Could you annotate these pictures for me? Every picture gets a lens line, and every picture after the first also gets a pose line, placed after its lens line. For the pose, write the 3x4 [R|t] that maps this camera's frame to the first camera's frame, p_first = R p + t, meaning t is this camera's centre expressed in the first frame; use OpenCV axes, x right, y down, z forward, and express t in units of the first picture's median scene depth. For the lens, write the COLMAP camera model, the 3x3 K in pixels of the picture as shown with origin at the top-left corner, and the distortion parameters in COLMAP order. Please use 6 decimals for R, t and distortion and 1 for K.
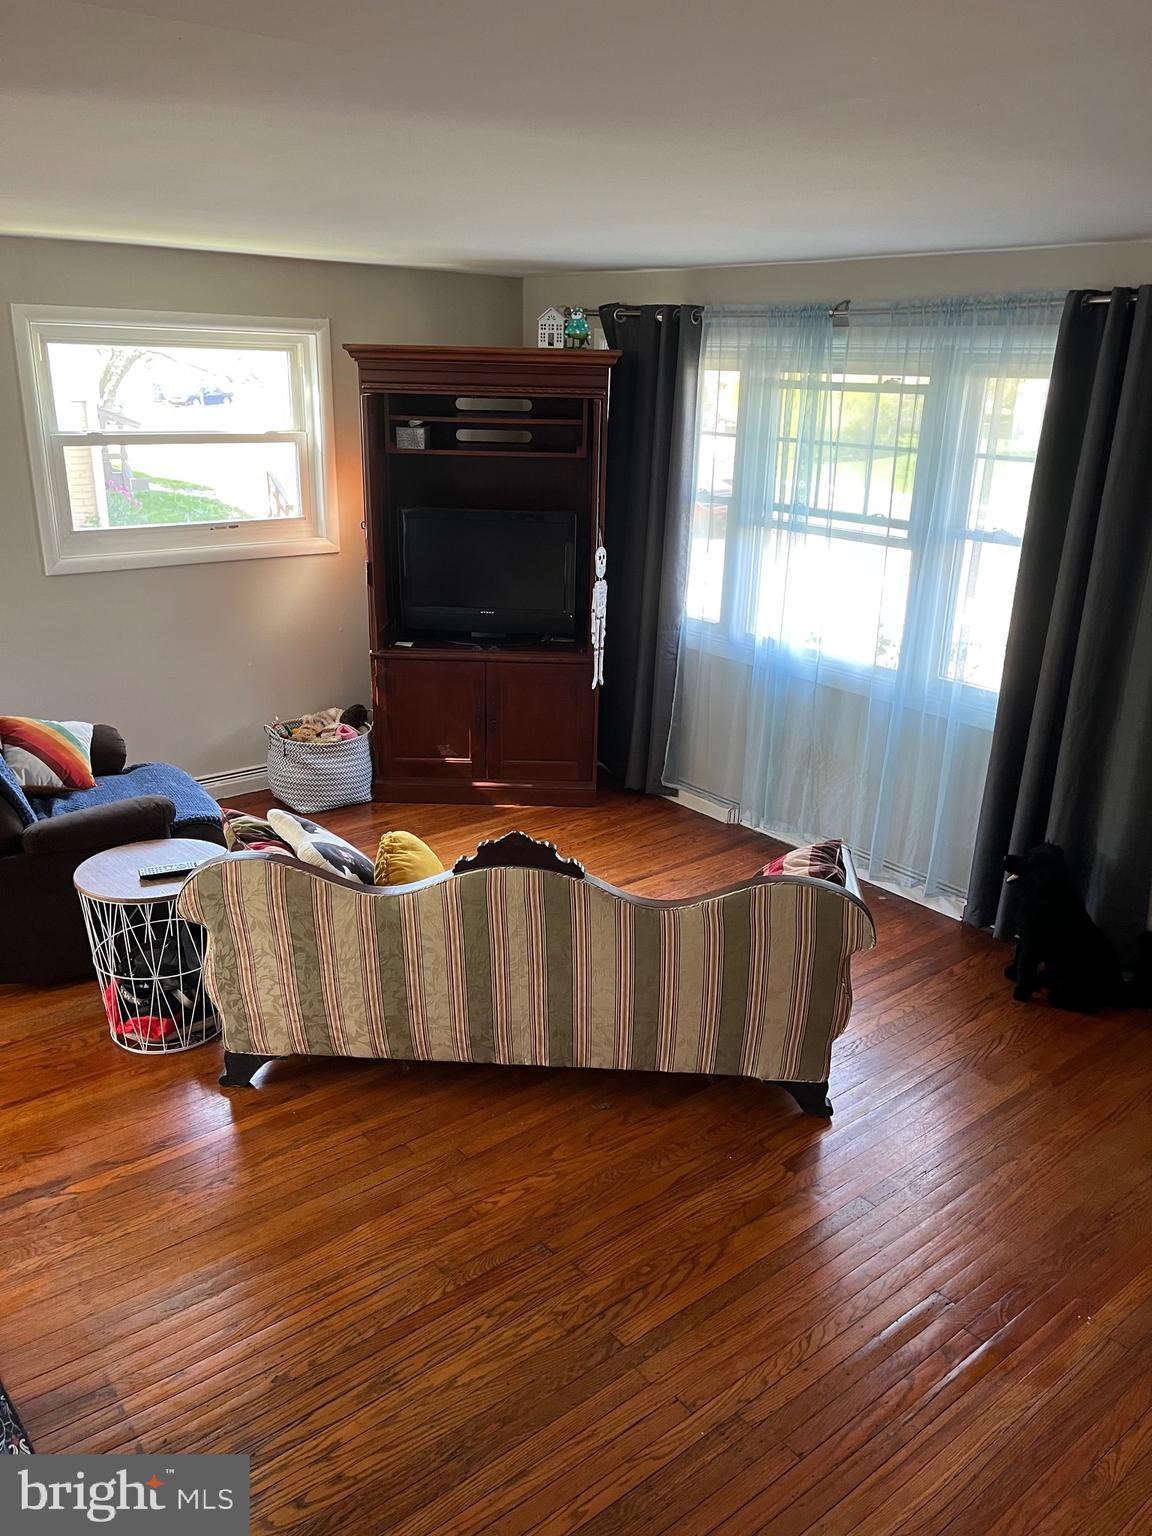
lens RADIAL K [[1167.6, 0, 577.0], [0, 1167.6, 778.3], [0, 0, 1]] dist [0.063634, -0.085689]
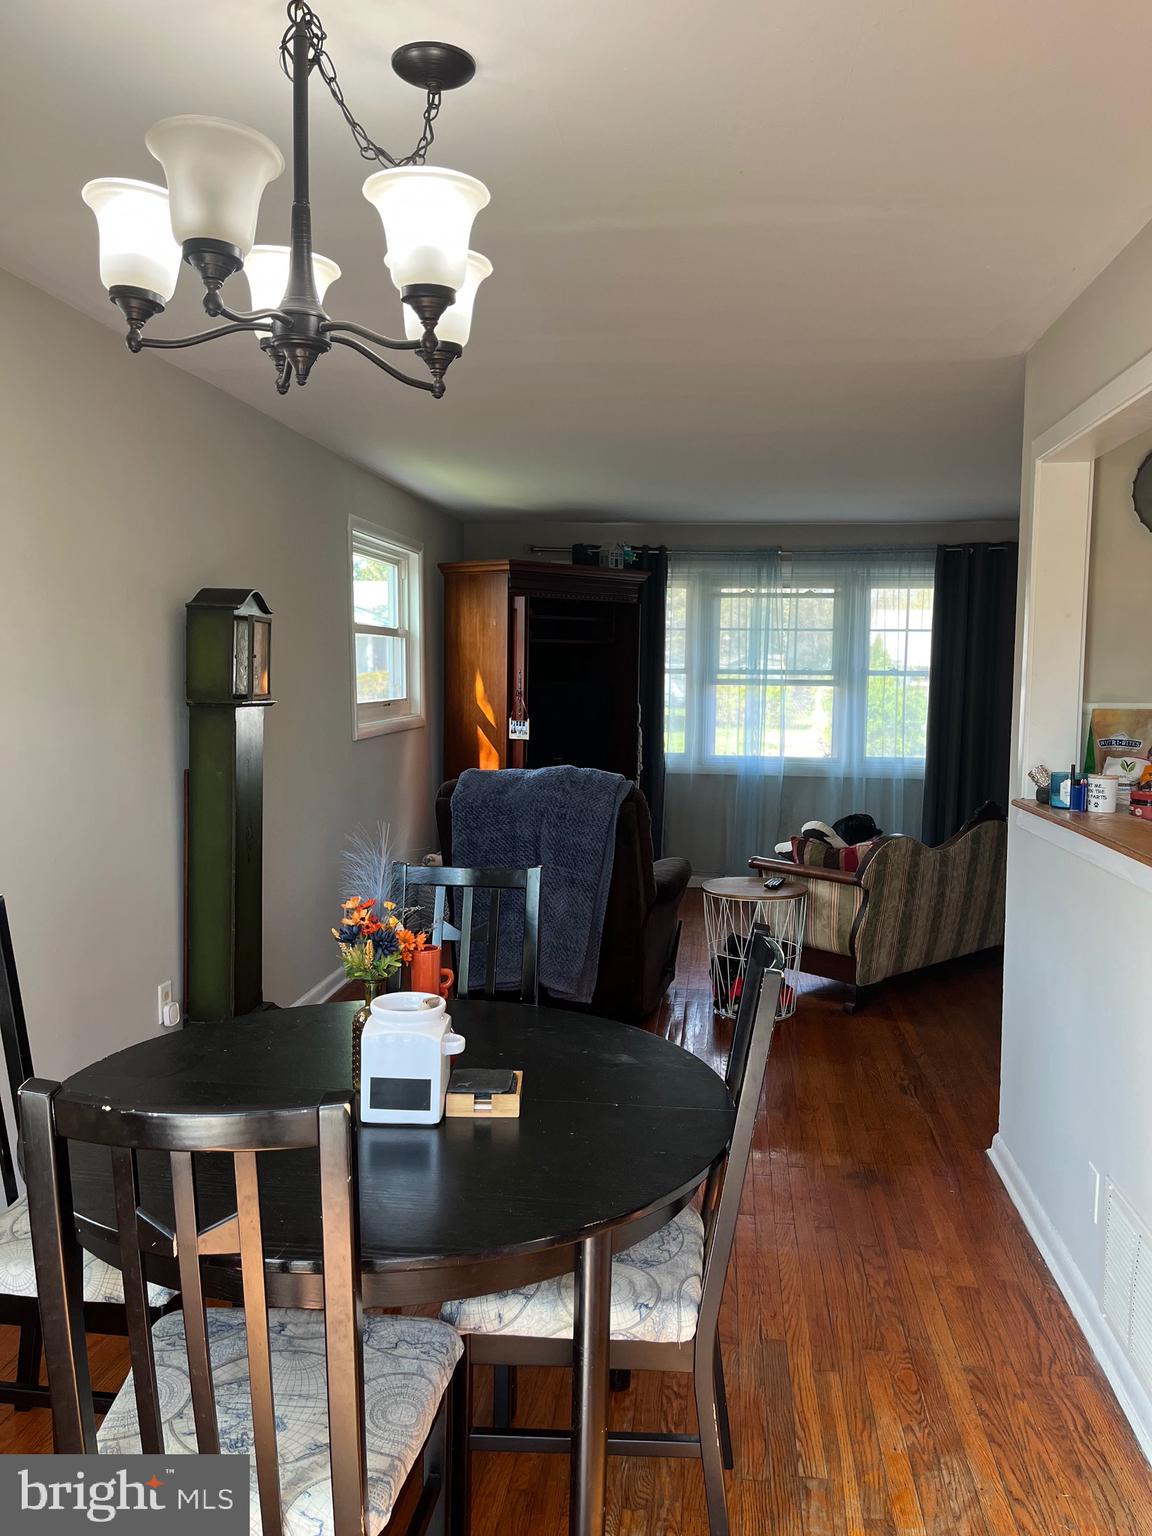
lens RADIAL K [[1167.6, 0, 573.7], [0, 1167.6, 767.3], [0, 0, 1]] dist [0.063634, -0.085689]
pose [[0.720977, -0.112715, 0.683731, -1.320040], [0.239815, 0.966298, -0.093583, -0.016372], [-0.650139, 0.231440, 0.723709, 0.060134]]
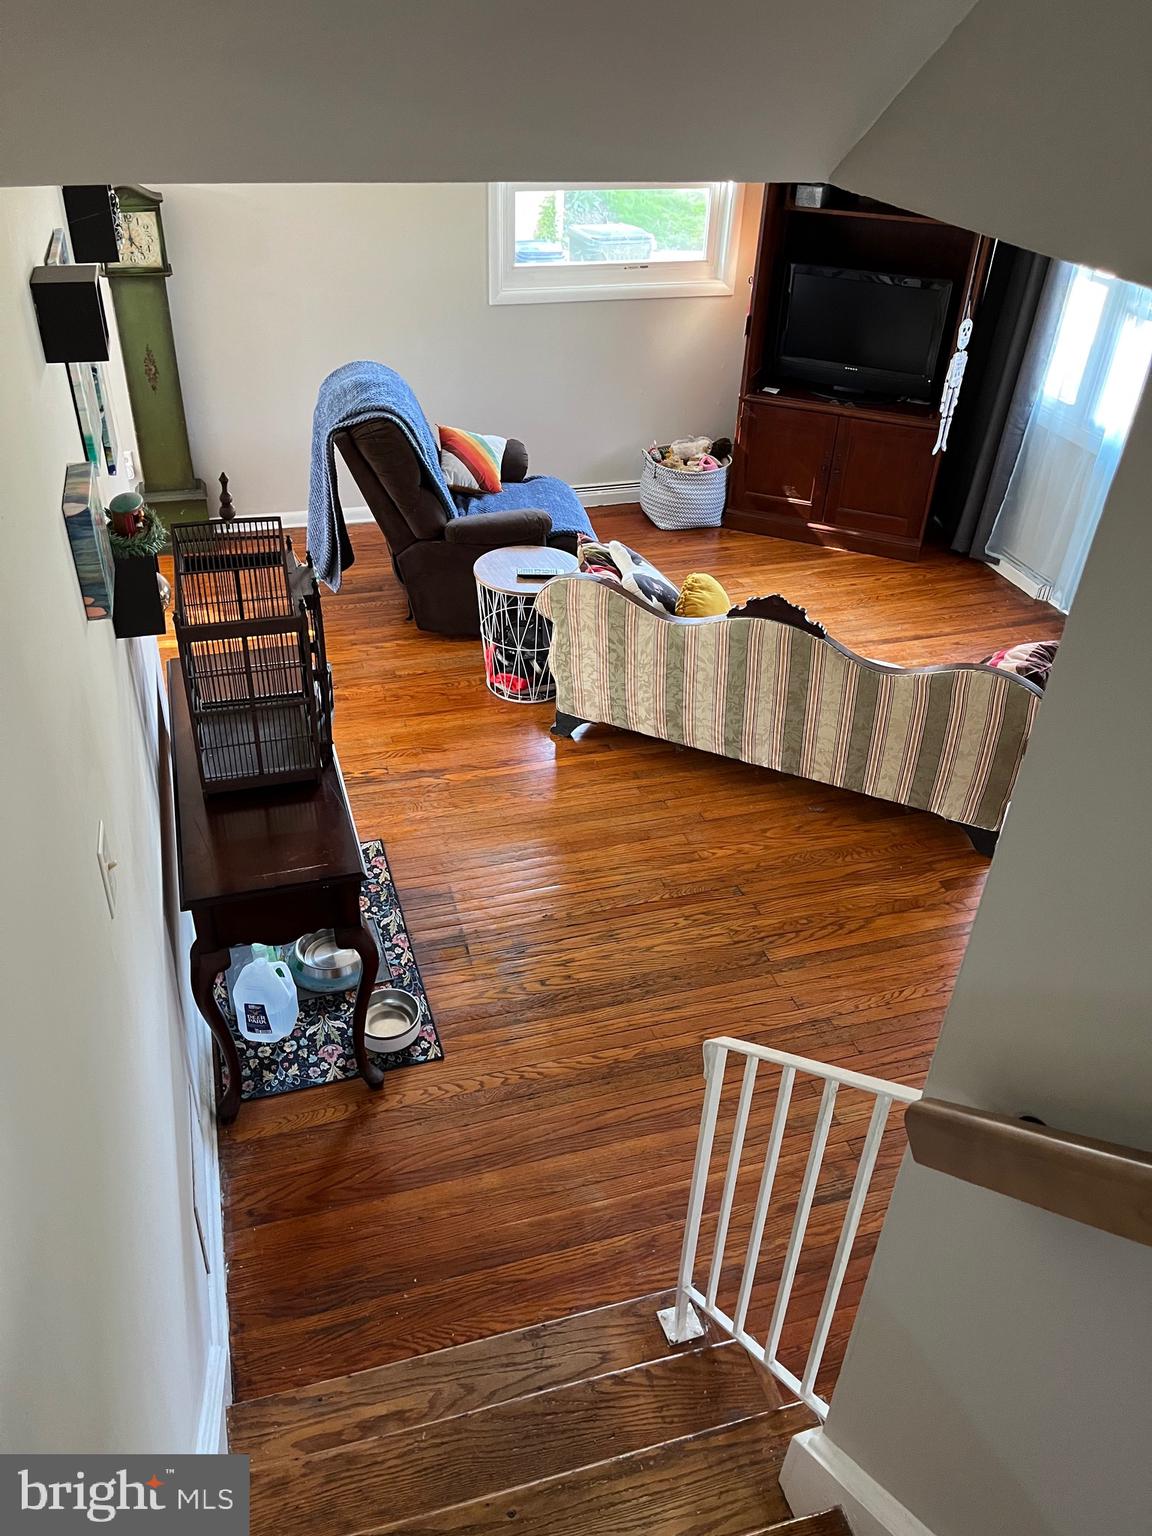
lens RADIAL K [[1167.6, 0, 569.5], [0, 1167.6, 761.5], [0, 0, 1]] dist [0.063634, -0.085689]
pose [[0.927564, 0.217745, -0.303665, 0.128922], [-0.135539, 0.953381, 0.269617, -0.073848], [0.348217, -0.208928, 0.913835, -0.238227]]
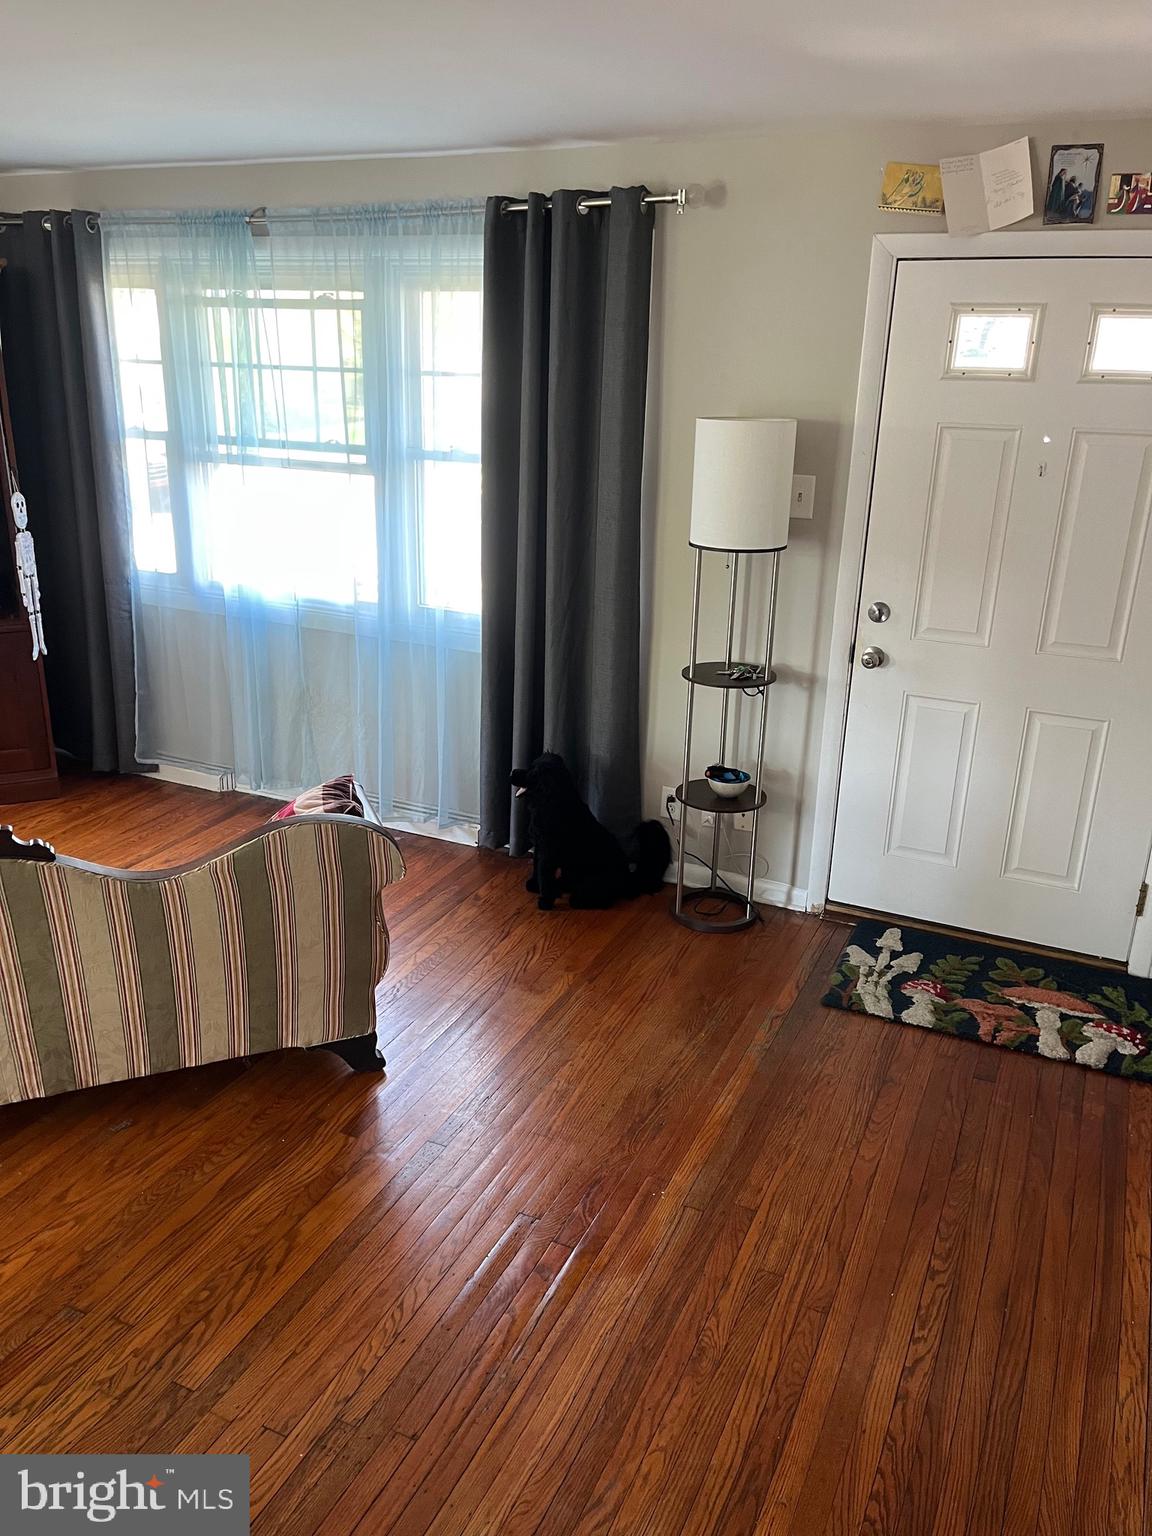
lens RADIAL K [[1167.6, 0, 574.1], [0, 1167.6, 765.3], [0, 0, 1]] dist [0.063634, -0.085689]
pose [[0.898922, -0.146282, 0.412966, 0.001515], [0.142495, 0.988981, 0.040142, 0.029346], [-0.414287, 0.022761, 0.909862, 0.071697]]
